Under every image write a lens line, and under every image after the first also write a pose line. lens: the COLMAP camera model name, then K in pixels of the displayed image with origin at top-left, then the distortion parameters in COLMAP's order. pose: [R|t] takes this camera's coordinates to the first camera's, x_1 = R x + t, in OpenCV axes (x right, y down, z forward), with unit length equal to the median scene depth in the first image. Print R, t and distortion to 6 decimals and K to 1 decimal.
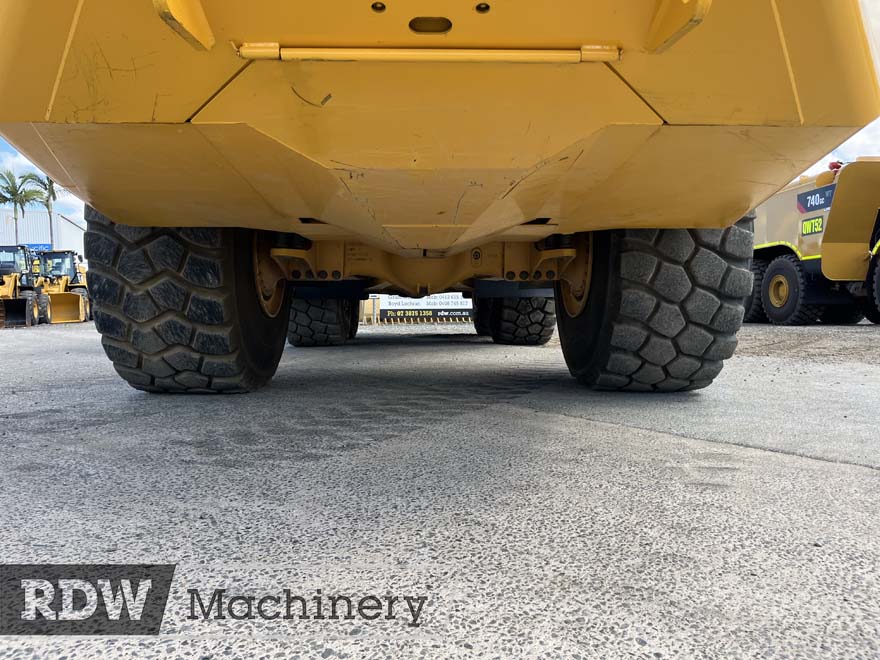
lens RADIAL K [[675.6, 0, 435.4], [0, 675.6, 327.4], [0, 0, 1]] dist [0.040627, -0.043876]
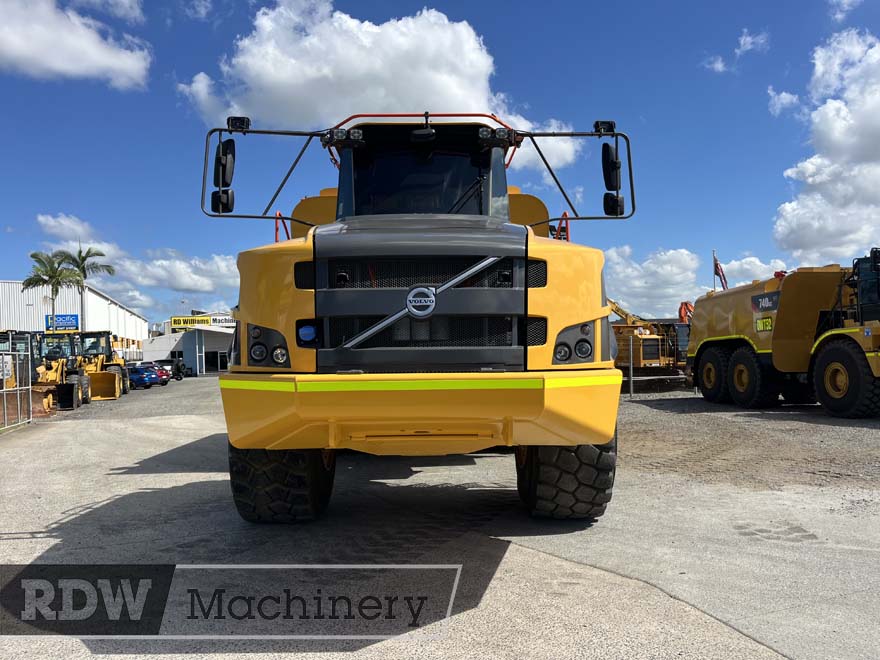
lens RADIAL K [[675.6, 0, 443.0], [0, 675.6, 334.0], [0, 0, 1]] dist [0.040627, -0.043876]
pose [[0.999941, -0.010344, -0.003374, 0.035585], [0.010093, 0.997680, -0.067324, -0.244245], [0.004062, 0.067286, 0.997725, -0.648068]]
